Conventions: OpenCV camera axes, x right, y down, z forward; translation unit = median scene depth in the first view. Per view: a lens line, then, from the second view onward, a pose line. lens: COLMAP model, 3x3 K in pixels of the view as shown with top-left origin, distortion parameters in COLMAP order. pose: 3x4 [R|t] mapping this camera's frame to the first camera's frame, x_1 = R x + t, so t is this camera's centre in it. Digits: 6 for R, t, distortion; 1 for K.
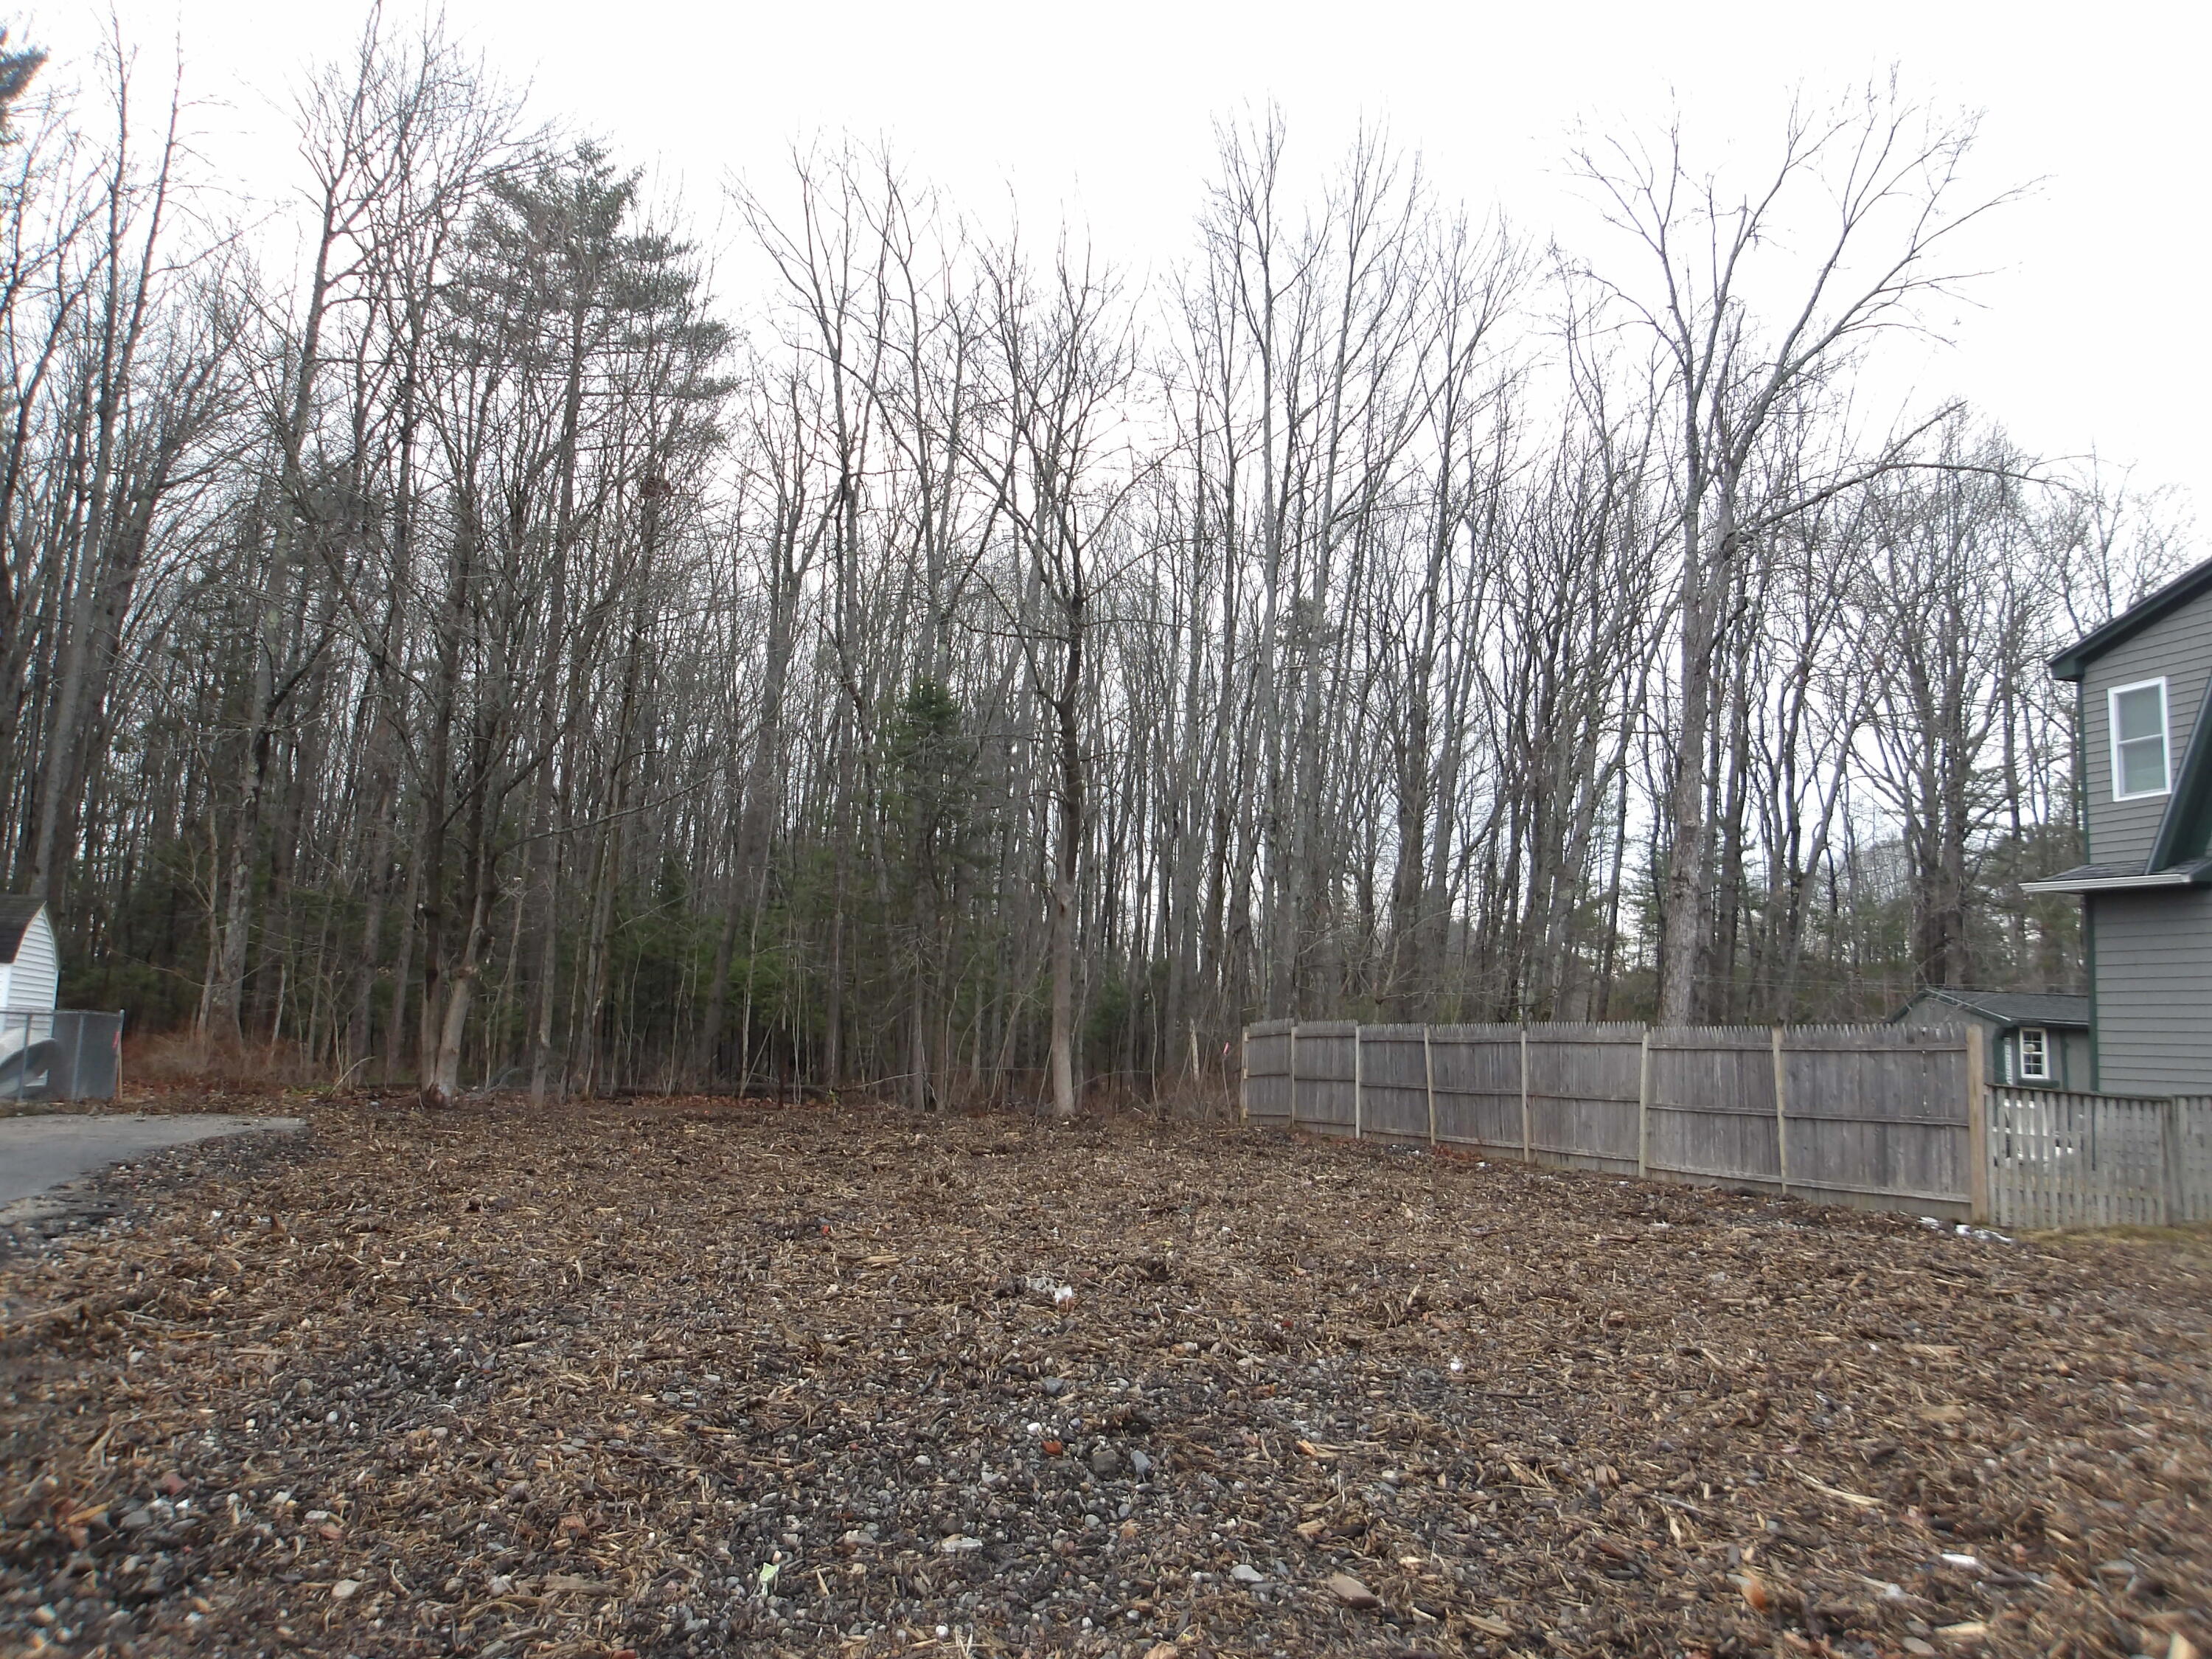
lens RADIAL K [[1877.5, 0, 1107.6], [0, 1877.5, 811.7], [0, 0, 1]] dist [0.024073, 0.011449]
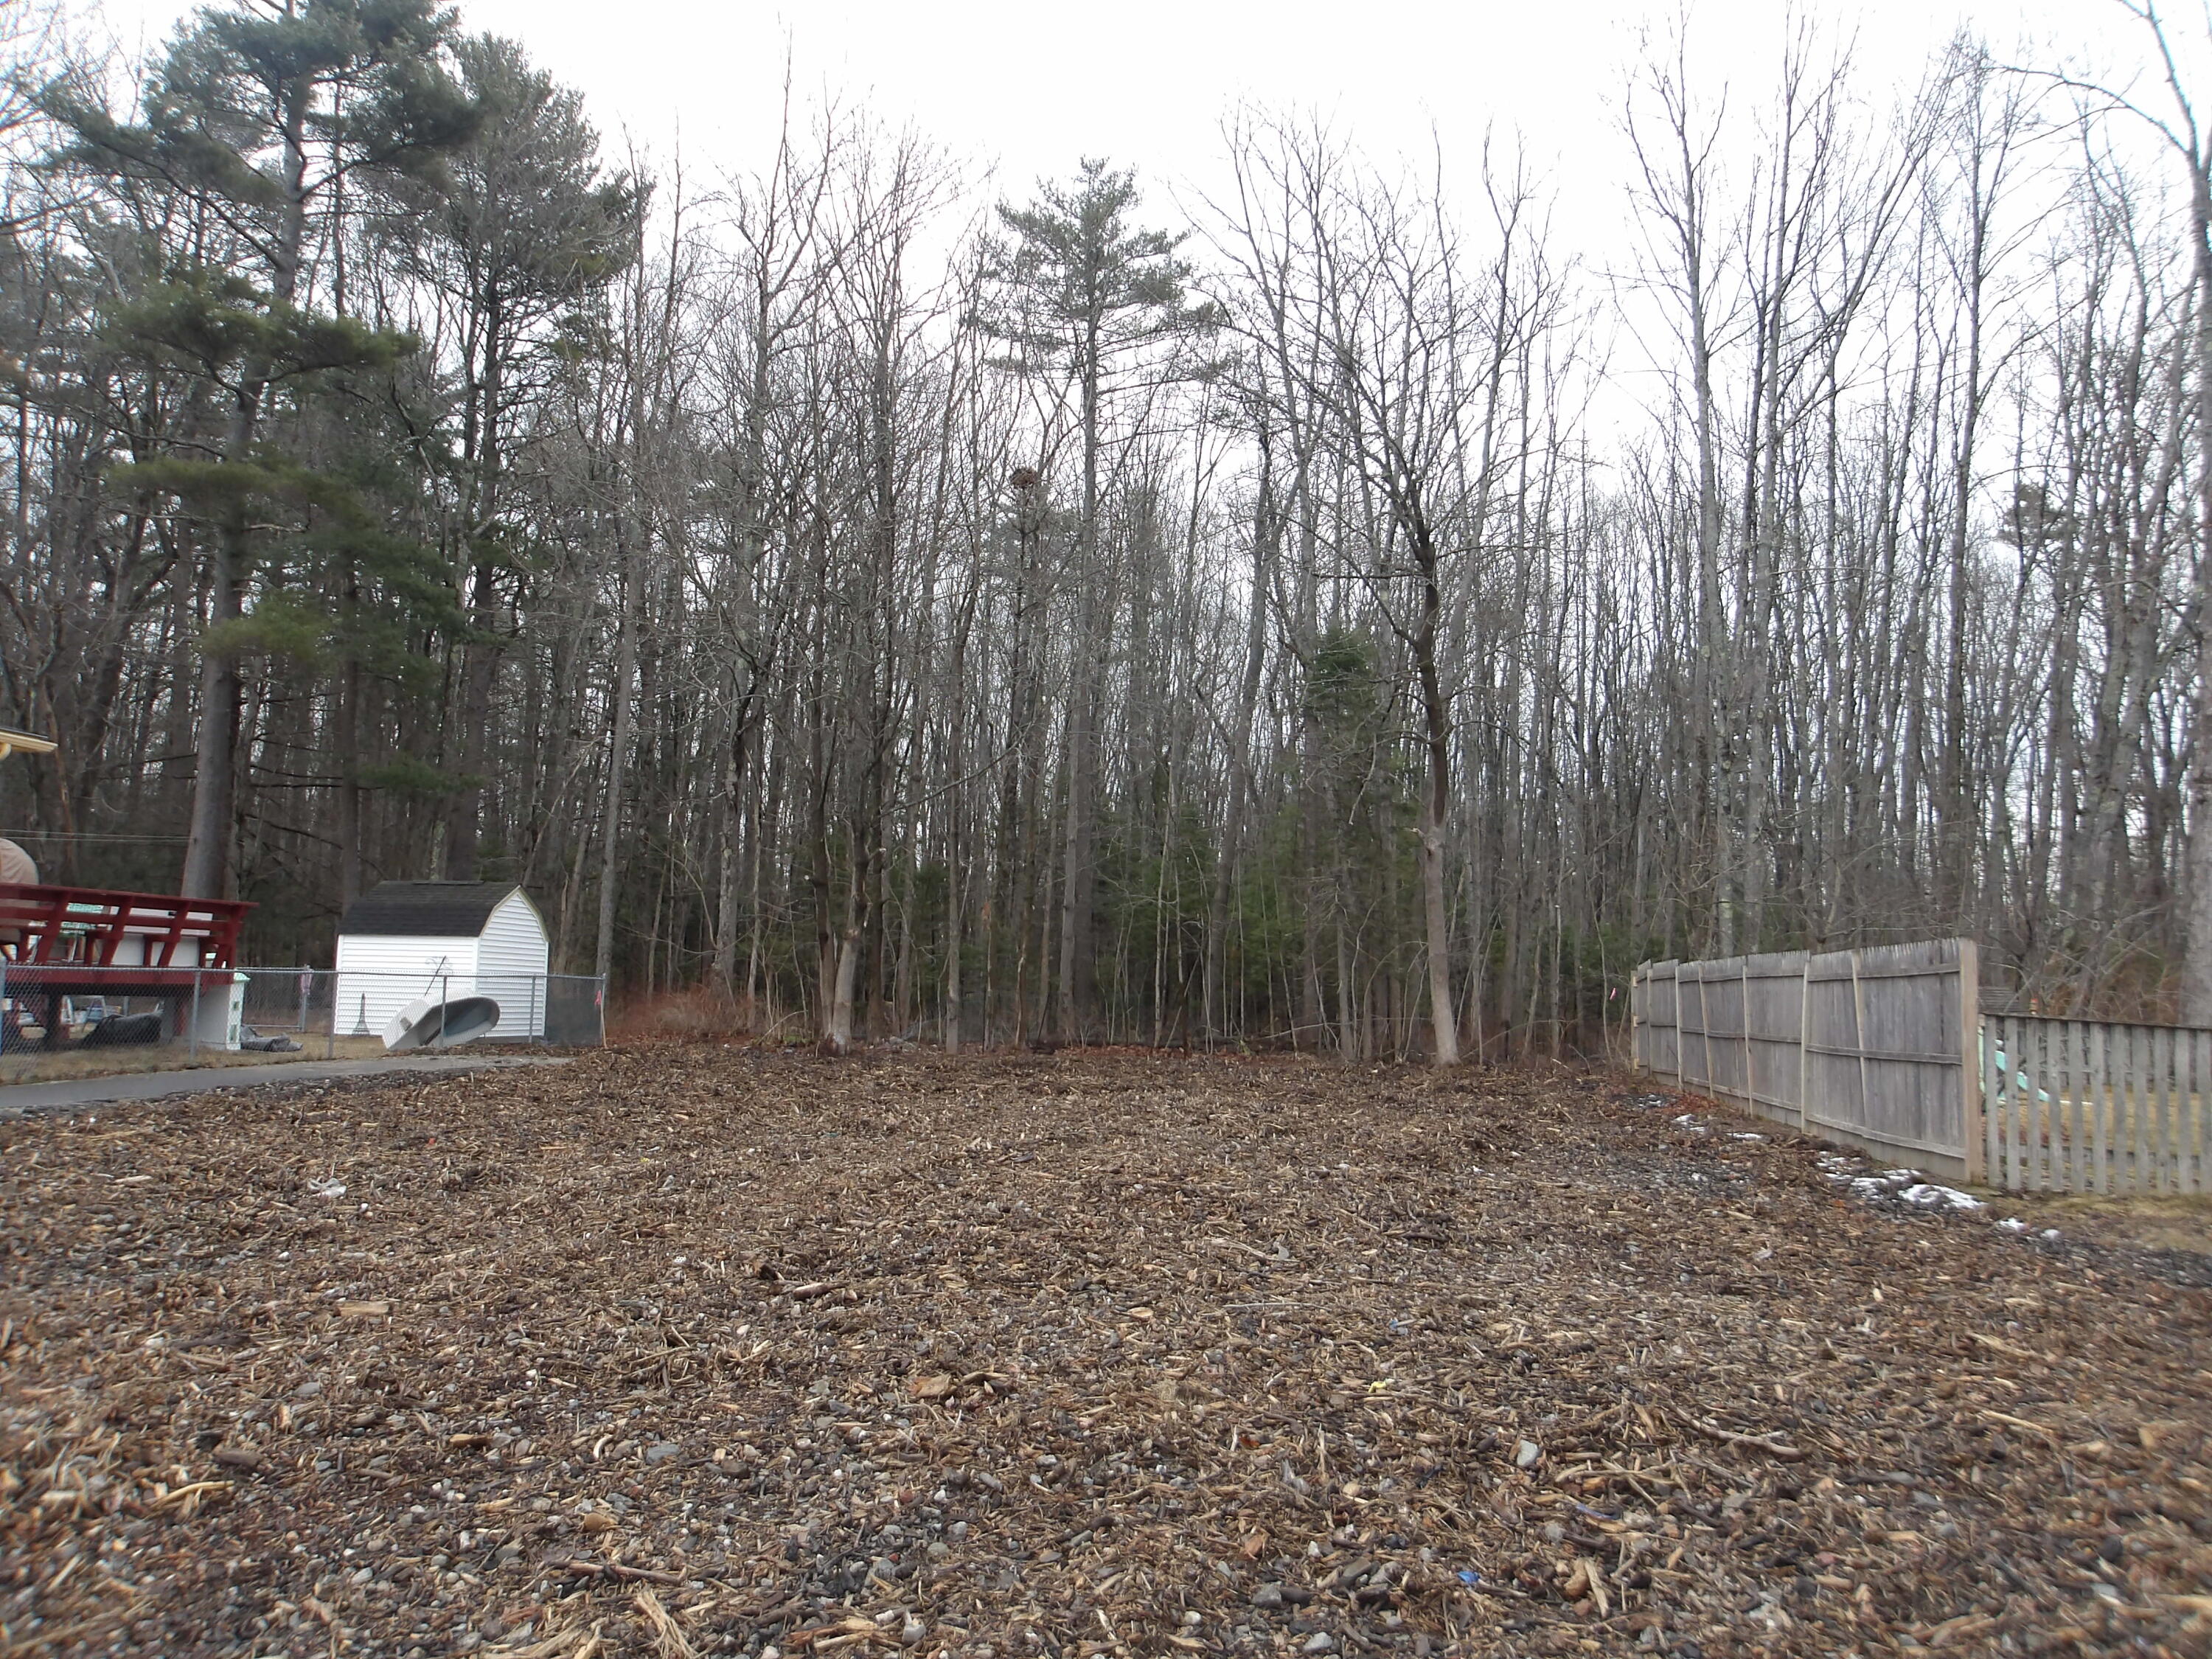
lens RADIAL K [[1877.5, 0, 1103.4], [0, 1877.5, 825.4], [0, 0, 1]] dist [0.024073, 0.011449]
pose [[0.895703, -0.054153, -0.441343, 0.242350], [0.065676, 0.997782, 0.010860, 0.014623], [0.439776, -0.038713, 0.897273, 0.050784]]
